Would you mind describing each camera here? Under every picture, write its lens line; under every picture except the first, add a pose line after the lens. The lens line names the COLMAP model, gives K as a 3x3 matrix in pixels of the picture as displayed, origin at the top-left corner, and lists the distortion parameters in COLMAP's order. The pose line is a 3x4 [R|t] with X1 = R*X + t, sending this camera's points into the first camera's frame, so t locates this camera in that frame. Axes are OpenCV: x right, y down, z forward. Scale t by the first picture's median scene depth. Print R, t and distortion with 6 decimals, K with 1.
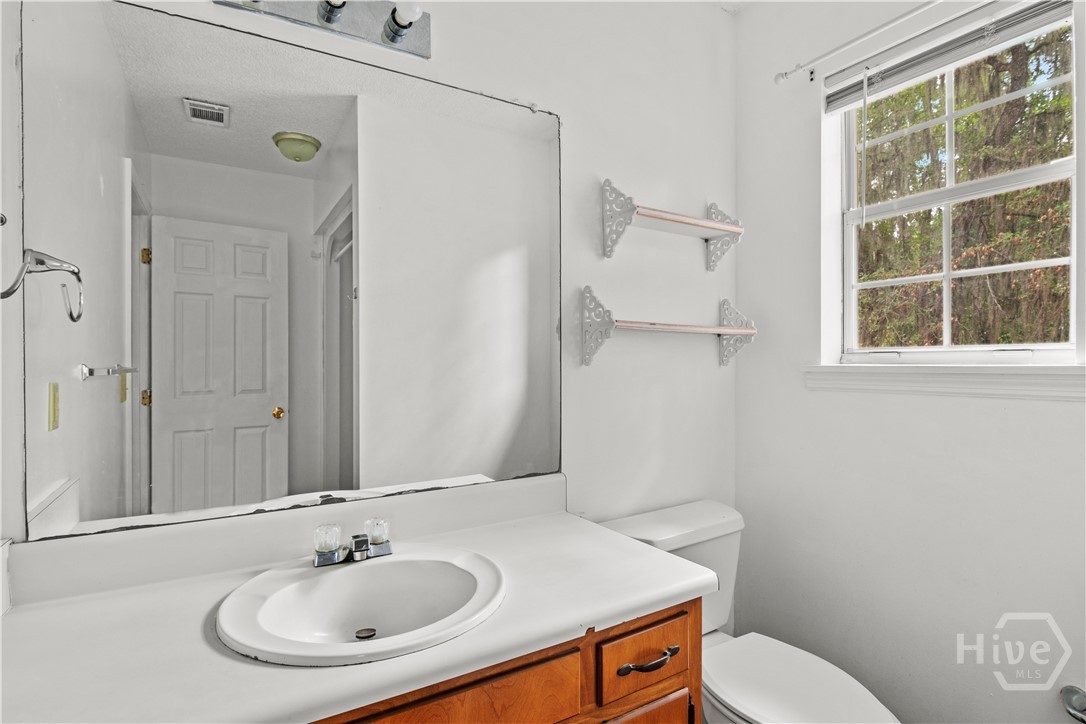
lens RADIAL K [[531.0, 0, 538.6], [0, 531.0, 363.7], [0, 0, 1]] dist [-0.003506, -0.013434]
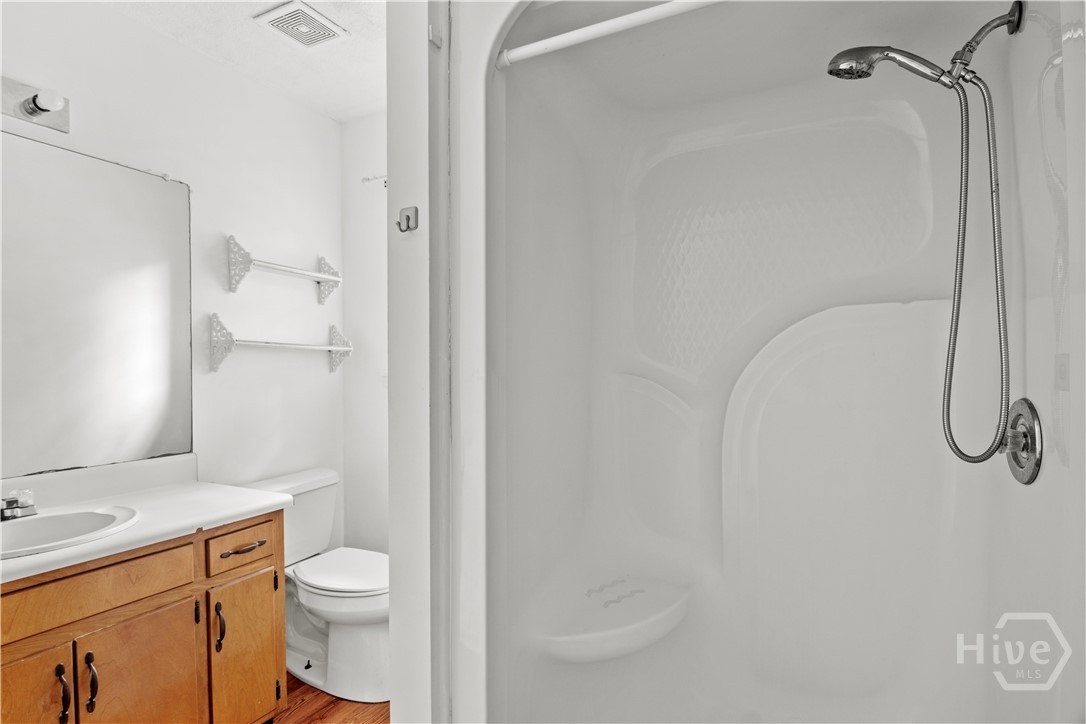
lens RADIAL K [[539.0, 0, 539.9], [0, 539.0, 380.5], [0, 0, 1]] dist [-0.004694, -0.013351]
pose [[0.846258, -0.004572, 0.532753, 0.065695], [-0.006783, 0.999790, 0.019354, -0.007318], [-0.532729, -0.019992, 0.846049, -0.618325]]
